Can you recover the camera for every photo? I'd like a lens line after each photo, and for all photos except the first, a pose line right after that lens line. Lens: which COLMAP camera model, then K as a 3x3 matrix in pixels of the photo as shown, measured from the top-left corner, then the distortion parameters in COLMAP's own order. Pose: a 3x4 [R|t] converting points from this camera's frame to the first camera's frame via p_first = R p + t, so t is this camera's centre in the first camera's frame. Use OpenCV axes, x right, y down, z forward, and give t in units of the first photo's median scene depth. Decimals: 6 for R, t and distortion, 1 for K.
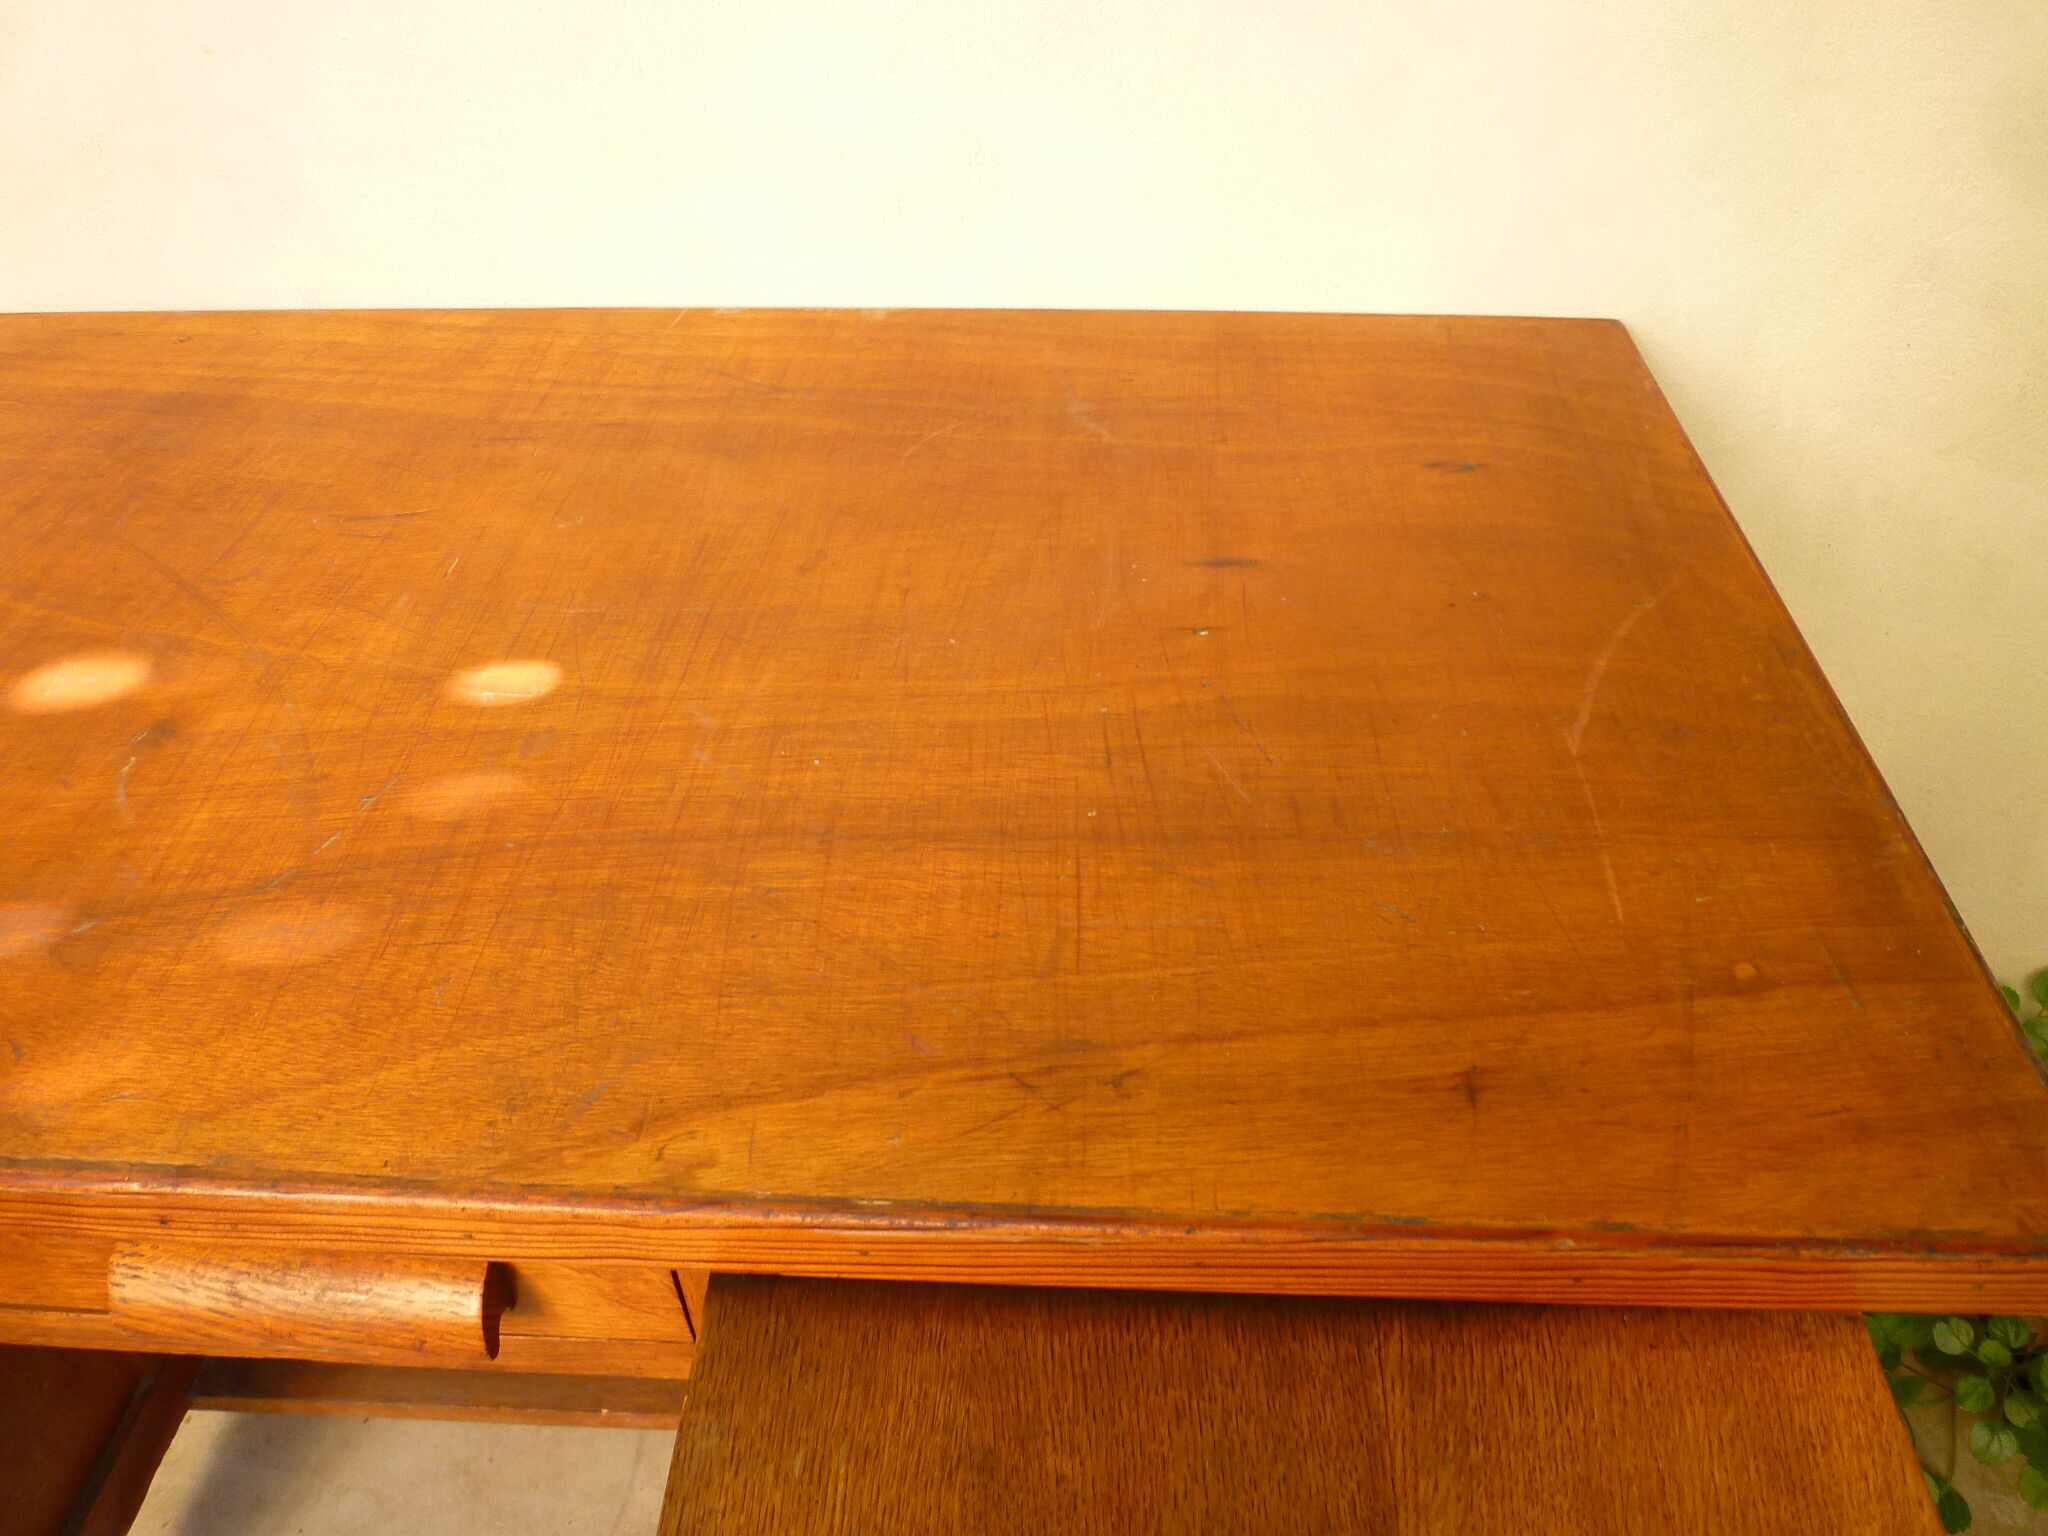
lens RADIAL K [[1528.2, 0, 1035.9], [0, 1528.2, 761.0], [0, 0, 1]] dist [-0.058581, 0.014277]
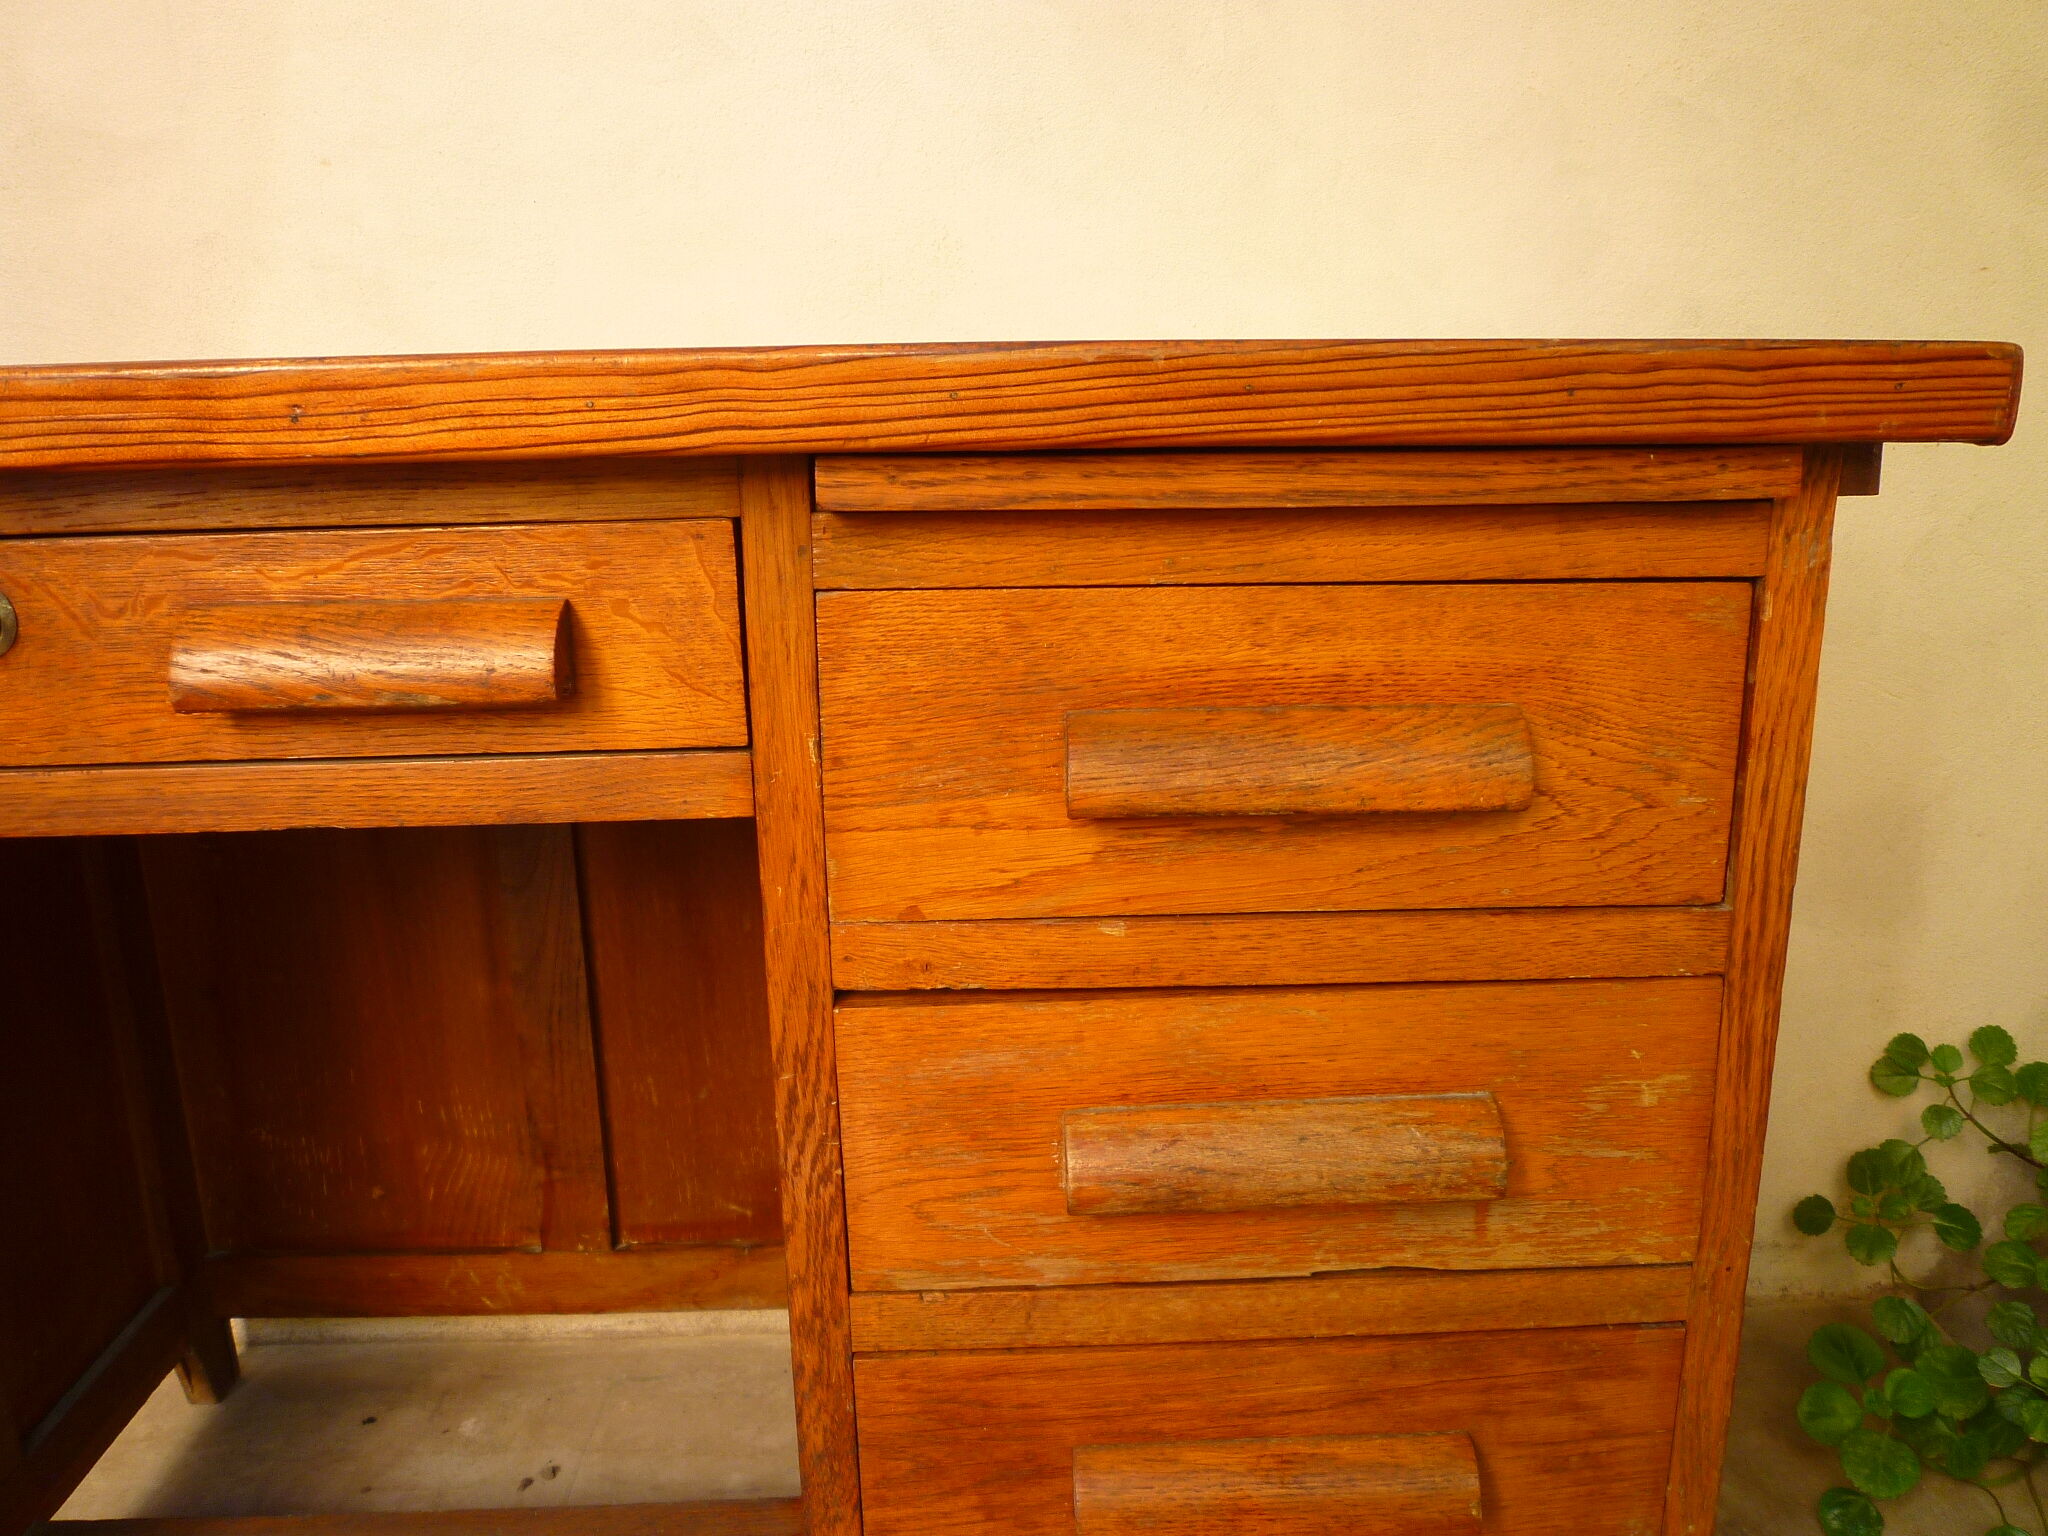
lens RADIAL K [[1528.2, 0, 1034.5], [0, 1528.2, 767.3], [0, 0, 1]] dist [-0.058581, 0.014277]
pose [[0.996416, -0.017095, 0.082845, -0.102798], [0.051028, 0.902578, -0.427491, 0.719593], [-0.067466, 0.430186, 0.900216, 0.066933]]
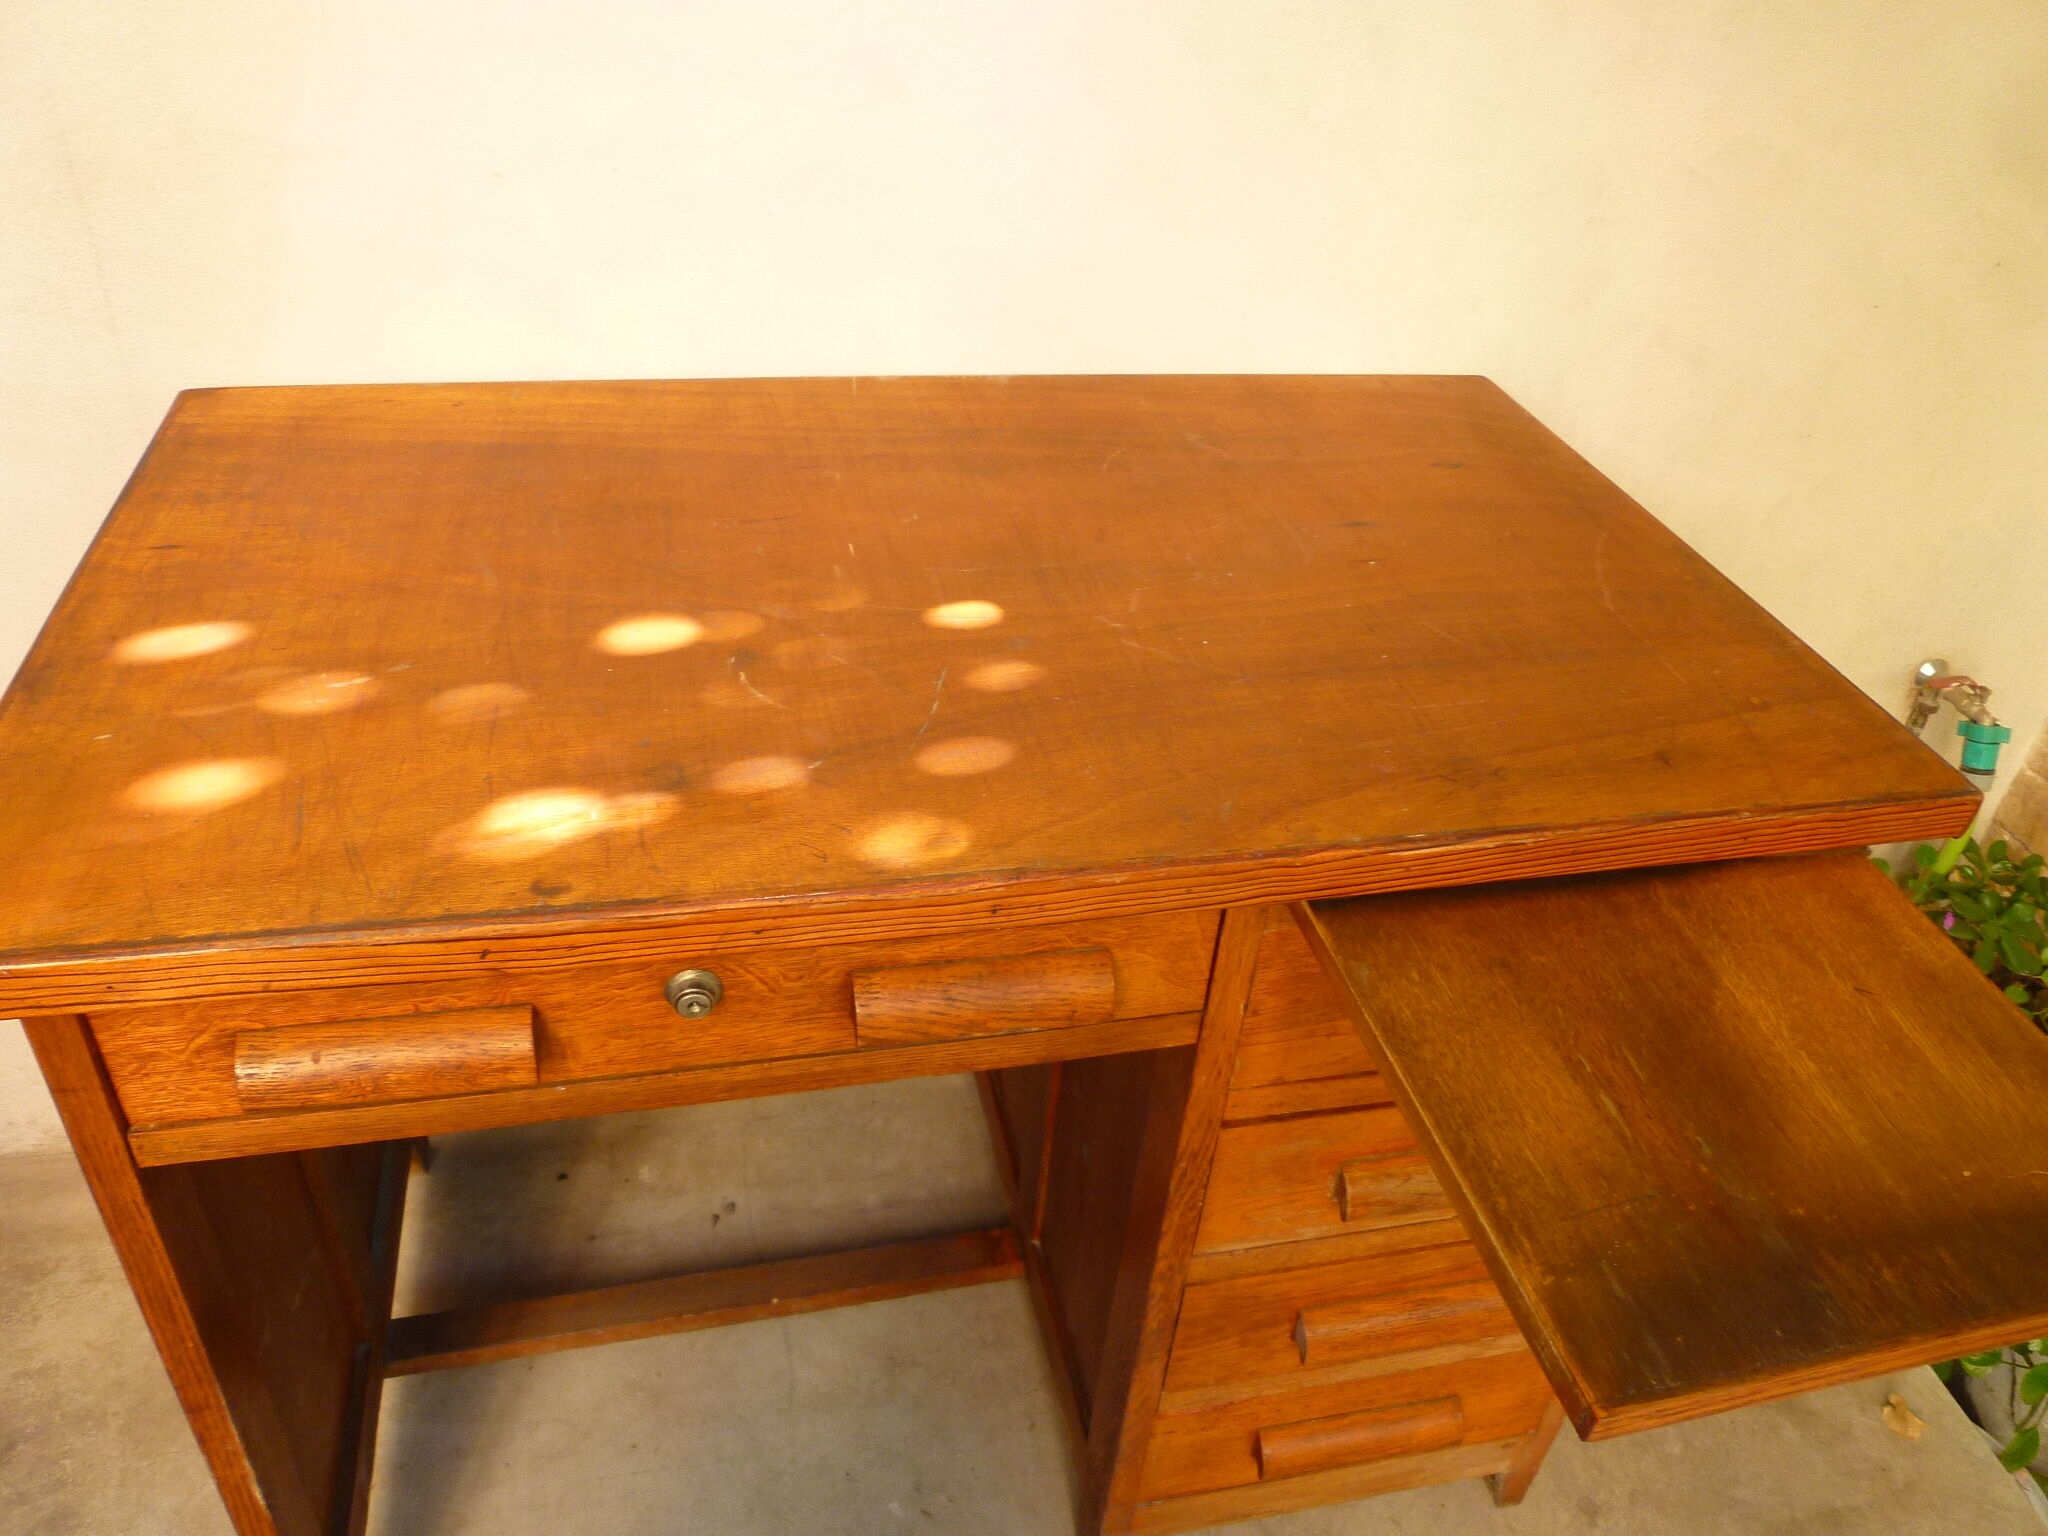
lens RADIAL K [[1528.2, 0, 1030.7], [0, 1528.2, 765.6], [0, 0, 1]] dist [-0.058581, 0.014277]
pose [[0.956118, -0.084493, 0.280534, -0.691713], [0.102791, 0.993388, -0.051137, 0.169954], [-0.274358, 0.077730, 0.958481, -0.397867]]
